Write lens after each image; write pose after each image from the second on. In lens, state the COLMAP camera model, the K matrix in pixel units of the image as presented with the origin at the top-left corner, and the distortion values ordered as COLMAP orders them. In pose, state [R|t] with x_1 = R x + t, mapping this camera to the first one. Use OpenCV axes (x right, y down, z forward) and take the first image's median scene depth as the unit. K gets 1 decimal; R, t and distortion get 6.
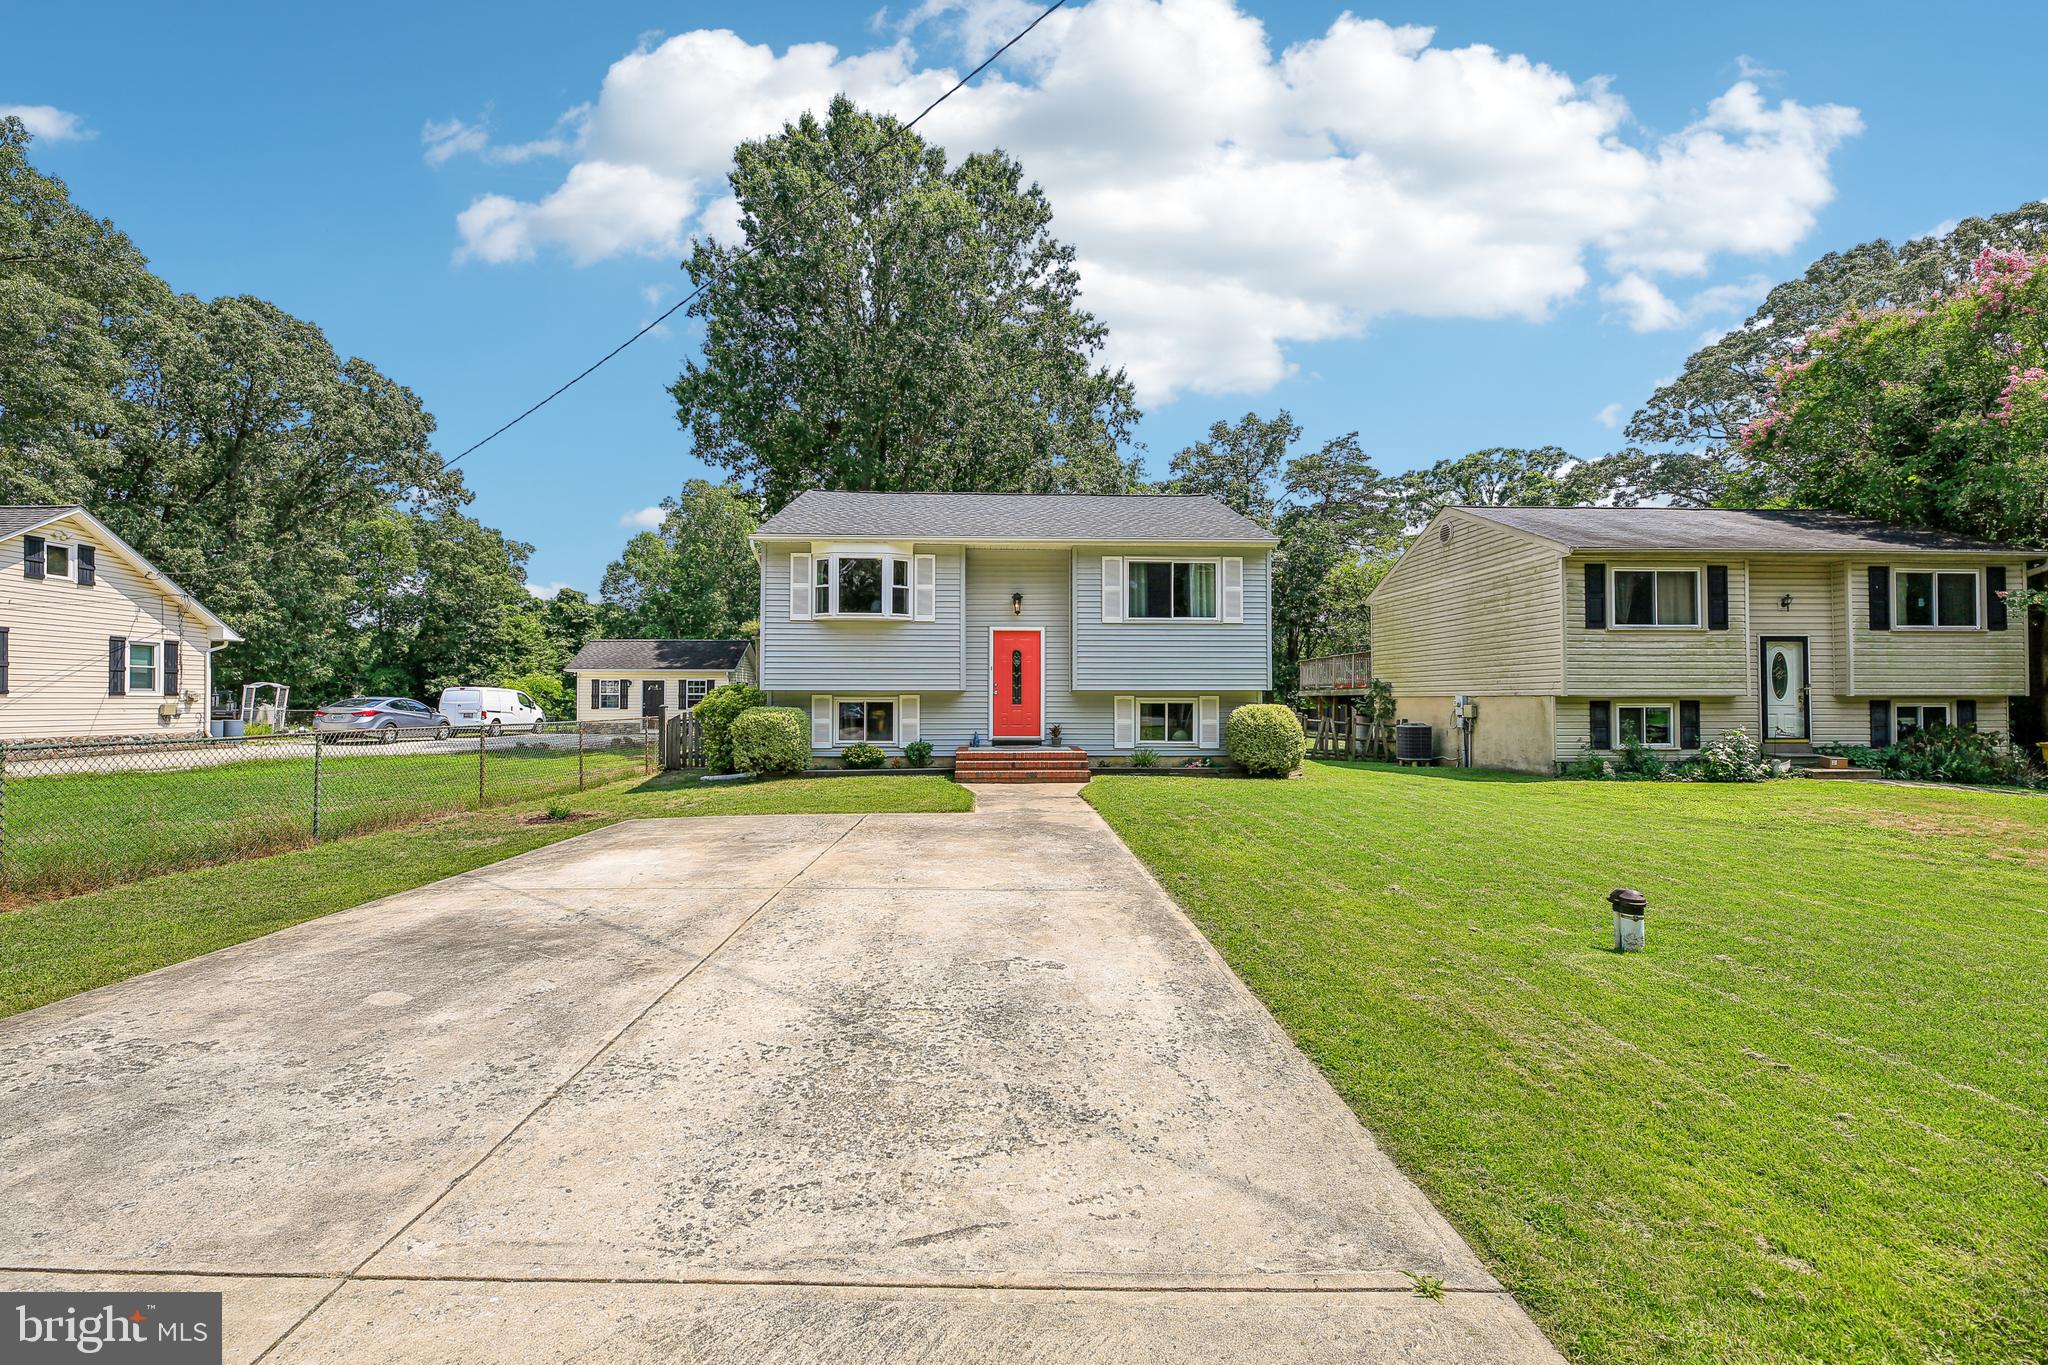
lens RADIAL K [[854.9, 0, 1017.8], [0, 854.9, 677.2], [0, 0, 1]] dist [0.008155, -0.007479]
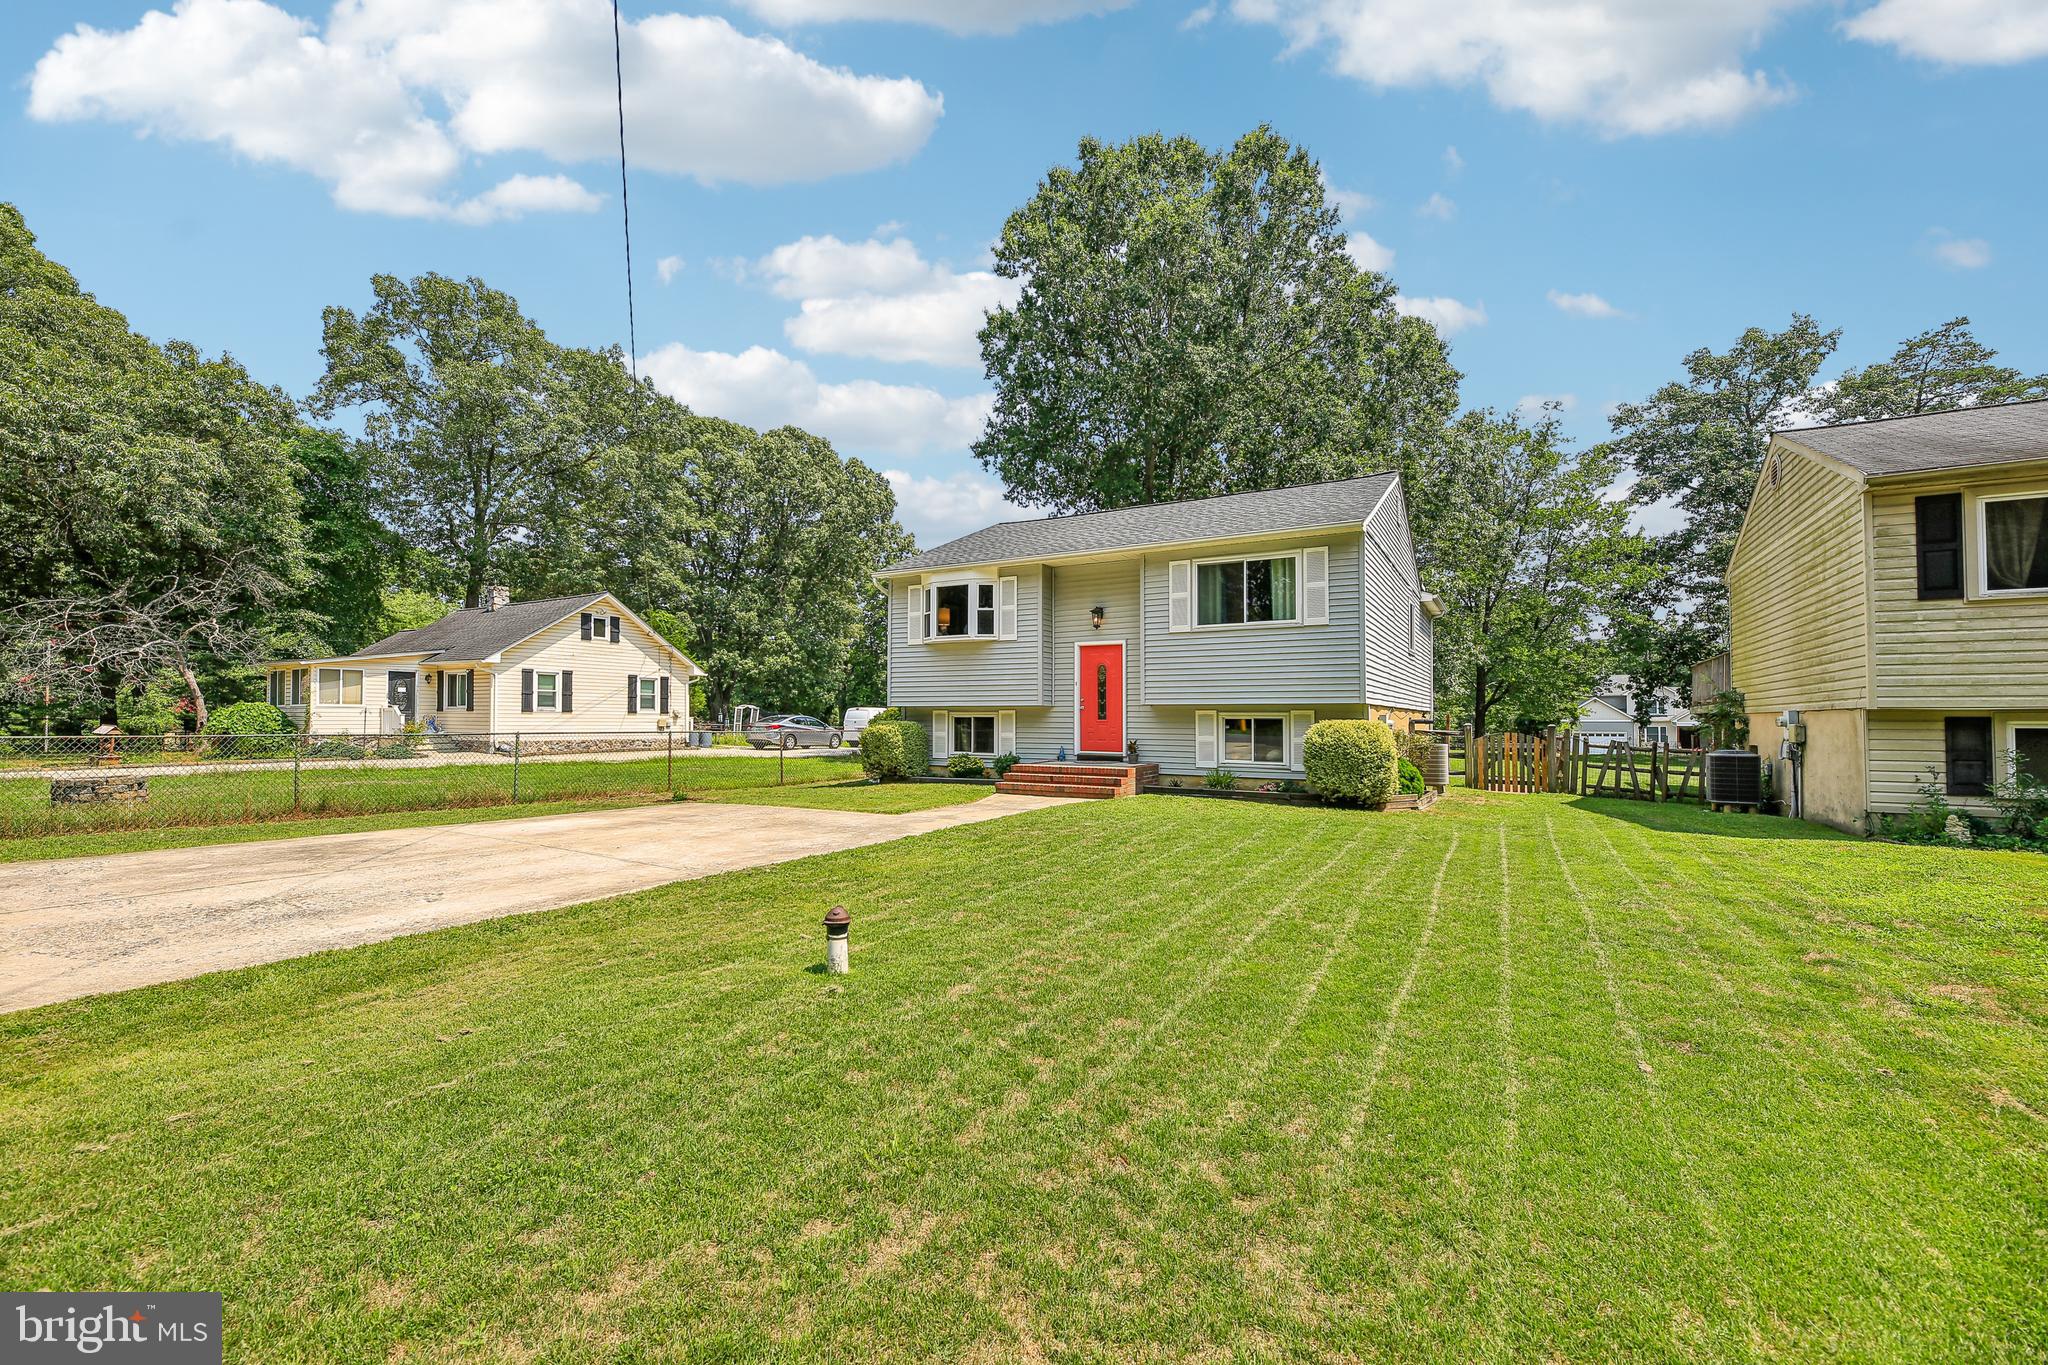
lens RADIAL K [[851.2, 0, 985.4], [0, 851.2, 705.1], [0, 0, 1]] dist [0.000913, -0.000372]
pose [[0.833985, -0.006244, -0.551751, 0.430192], [0.010027, 0.999942, 0.003839, 0.009810], [0.551696, -0.008734, 0.834000, 0.105159]]
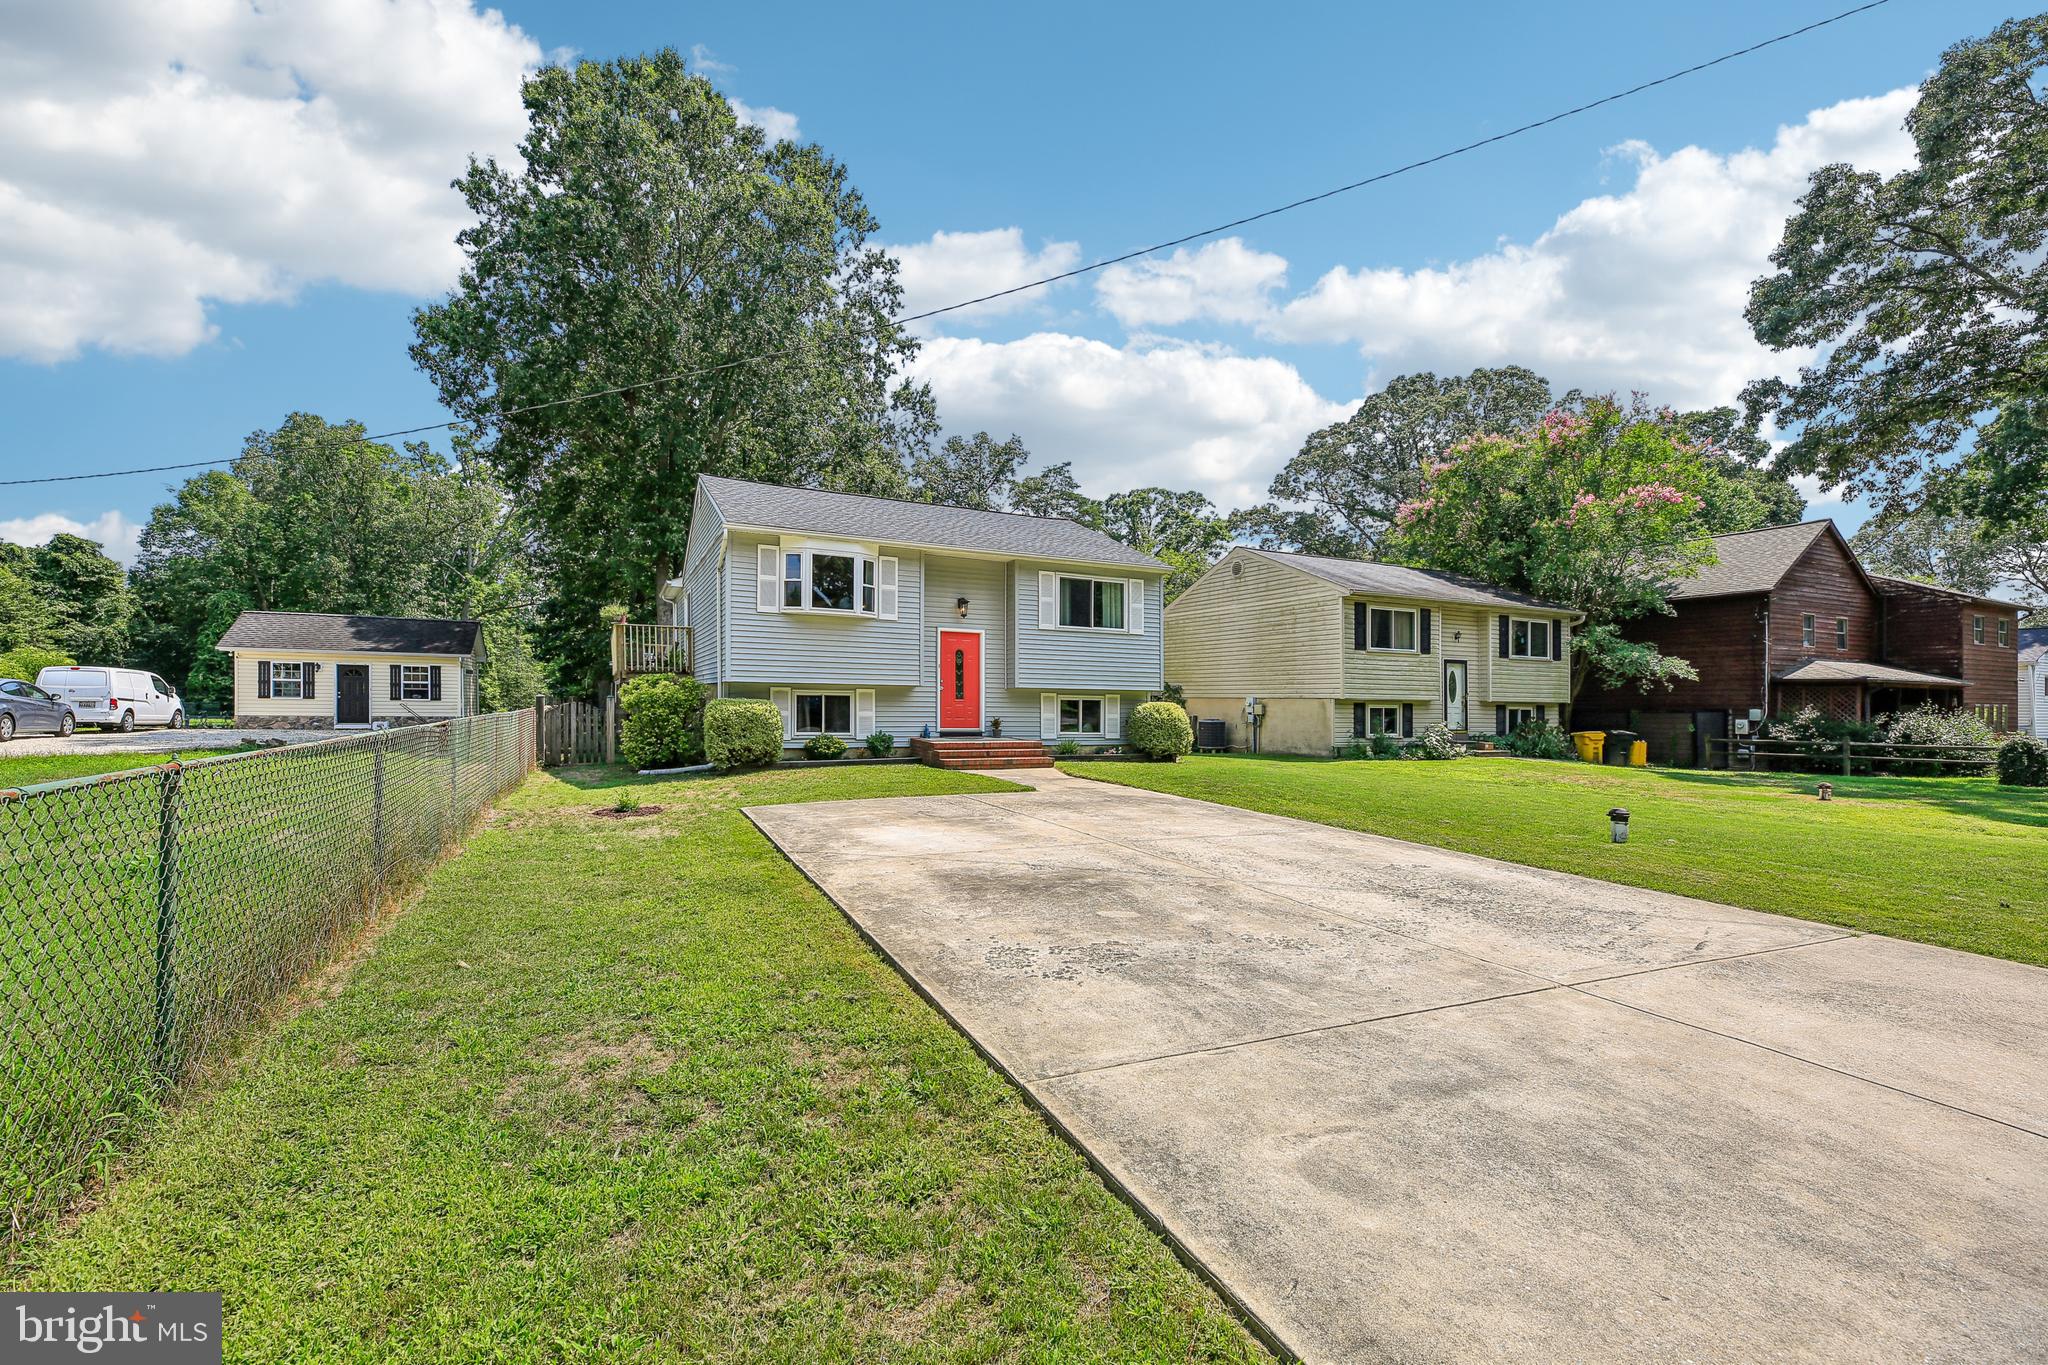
lens RADIAL K [[856.9, 0, 1024.0], [0, 856.9, 682.5], [0, 0, 1]] dist [-0.001520, -0.000217]
pose [[0.915030, 0.021694, 0.402803, -0.368020], [-0.025153, 0.999678, 0.003300, 0.004414], [-0.402602, -0.013151, 0.915281, -0.038605]]
